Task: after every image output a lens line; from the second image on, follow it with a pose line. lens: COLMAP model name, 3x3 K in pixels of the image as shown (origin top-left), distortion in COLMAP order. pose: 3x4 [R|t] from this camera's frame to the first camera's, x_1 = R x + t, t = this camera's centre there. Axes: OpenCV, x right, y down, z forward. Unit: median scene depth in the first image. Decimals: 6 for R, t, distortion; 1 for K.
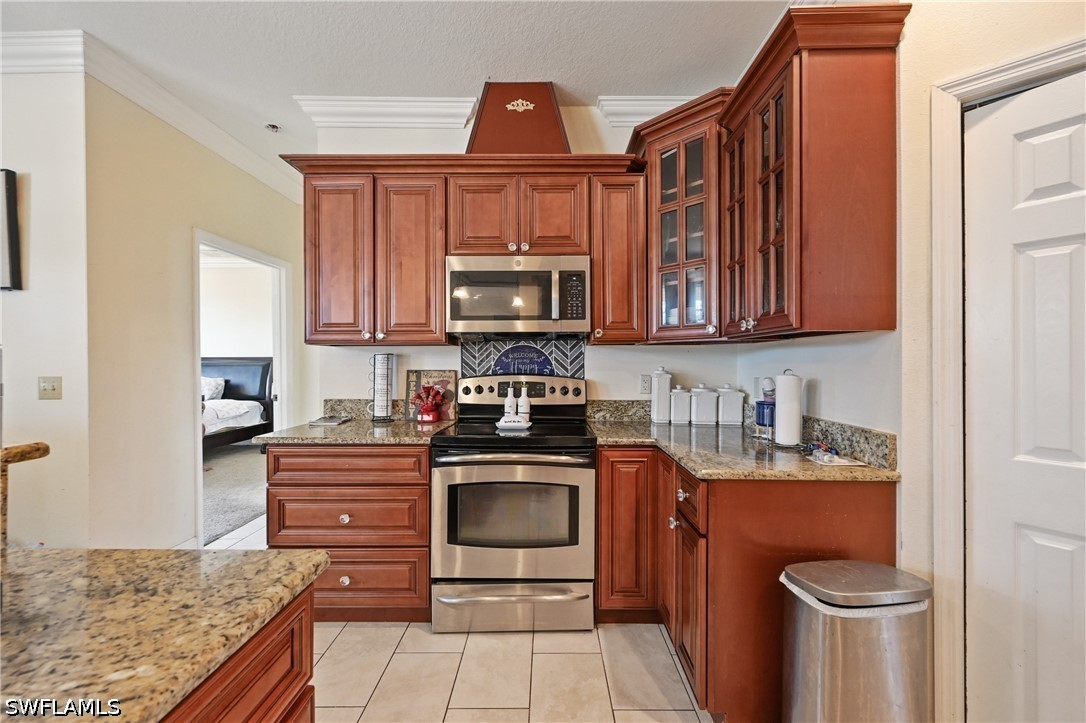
lens RADIAL K [[430.0, 0, 547.4], [0, 430.0, 359.3], [0, 0, 1]] dist [0.004960, -0.000600]
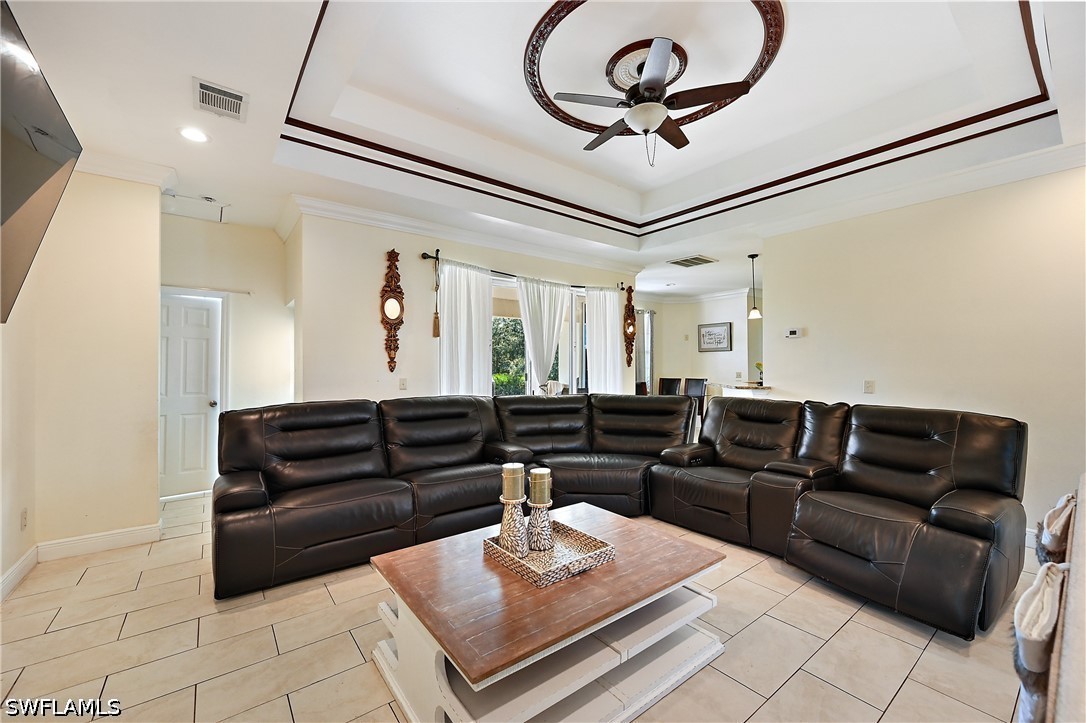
lens RADIAL K [[430.0, 0, 539.4], [0, 430.0, 360.7], [0, 0, 1]] dist [0.004960, -0.000600]
pose [[0.610496, -0.006023, -0.791996, 0.796284], [0.002499, 0.999981, -0.005678, -0.045724], [0.792015, 0.001487, 0.610499, -2.608815]]
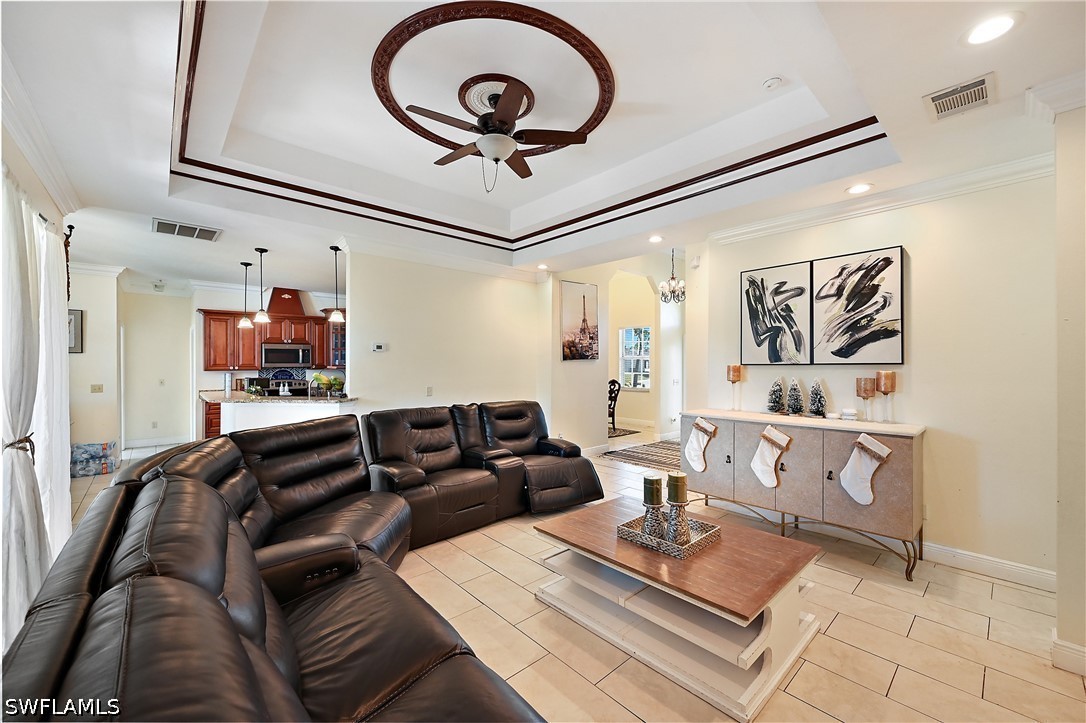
lens RADIAL K [[430.0, 0, 542.7], [0, 430.0, 361.5], [0, 0, 1]] dist [0.004960, -0.000600]
pose [[0.741389, 0.002435, 0.671071, -0.798882], [-0.003869, 0.999992, 0.000646, -0.107222], [-0.671065, -0.003075, 0.741392, -2.666234]]
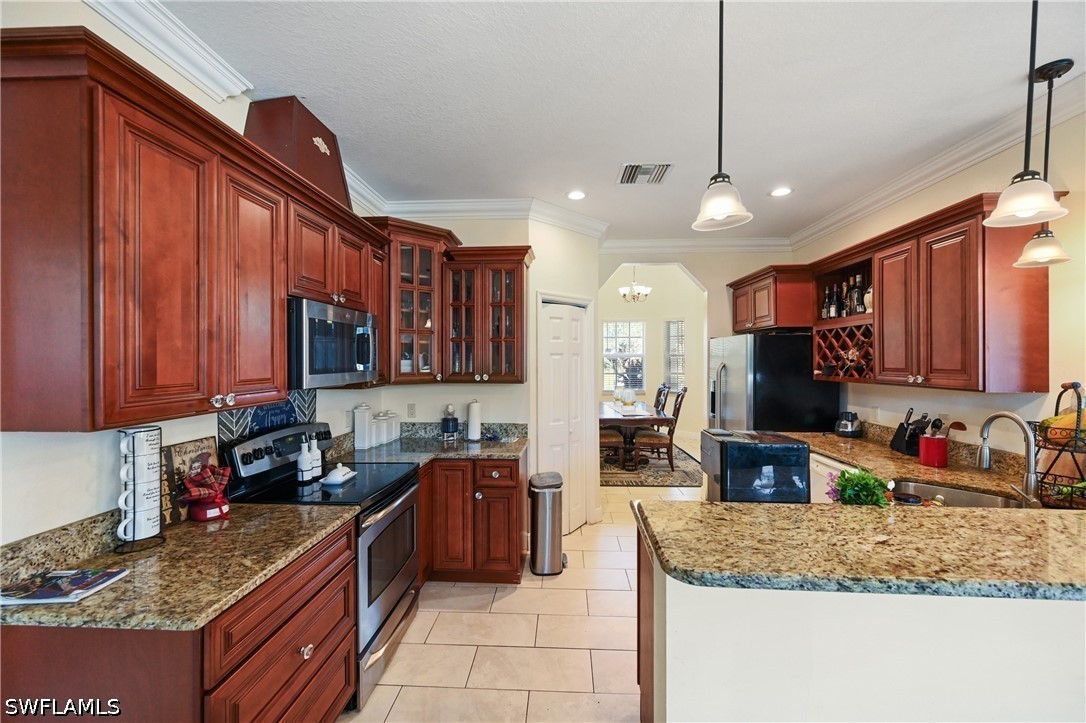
lens RADIAL K [[430.0, 0, 539.6], [0, 430.0, 361.3], [0, 0, 1]] dist [0.004960, -0.000600]
pose [[0.065312, -0.002795, 0.997861, -0.979146], [-0.002942, 0.999991, 0.002994, -0.112671], [-0.997861, -0.003131, 0.065303, 0.450640]]
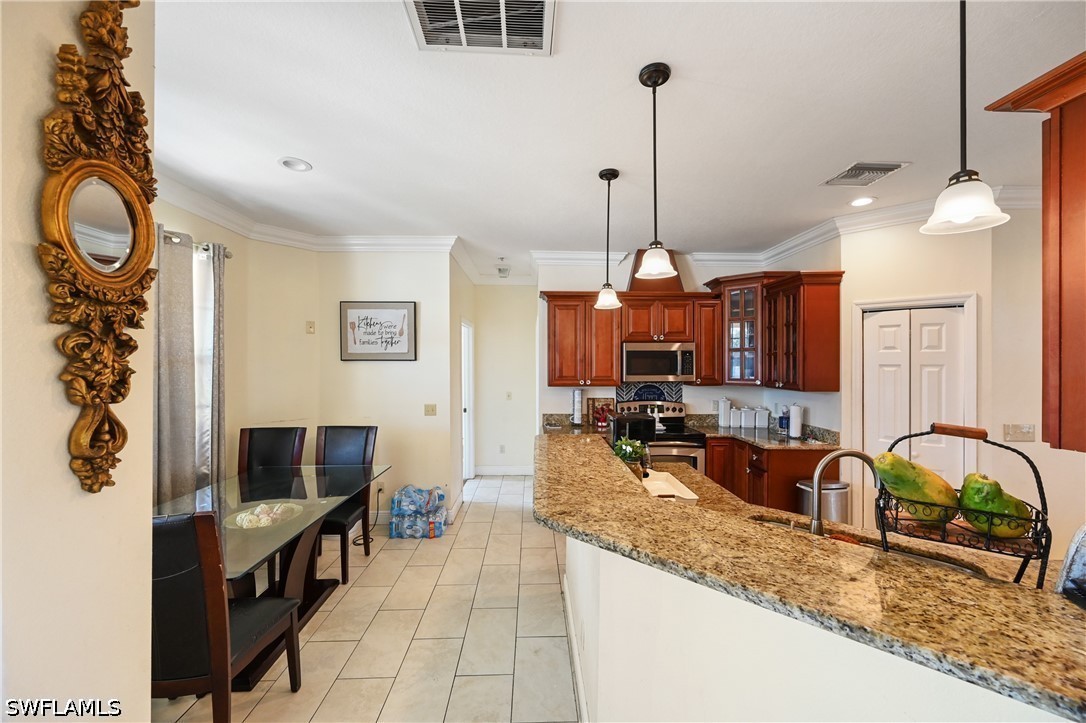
lens RADIAL K [[430.0, 0, 546.3], [0, 430.0, 360.9], [0, 0, 1]] dist [0.004960, -0.000600]
pose [[0.999382, 0.003731, 0.034952, -0.617163], [-0.003757, 0.999993, 0.000669, -0.145680], [-0.034950, -0.000800, 0.999389, -0.901681]]
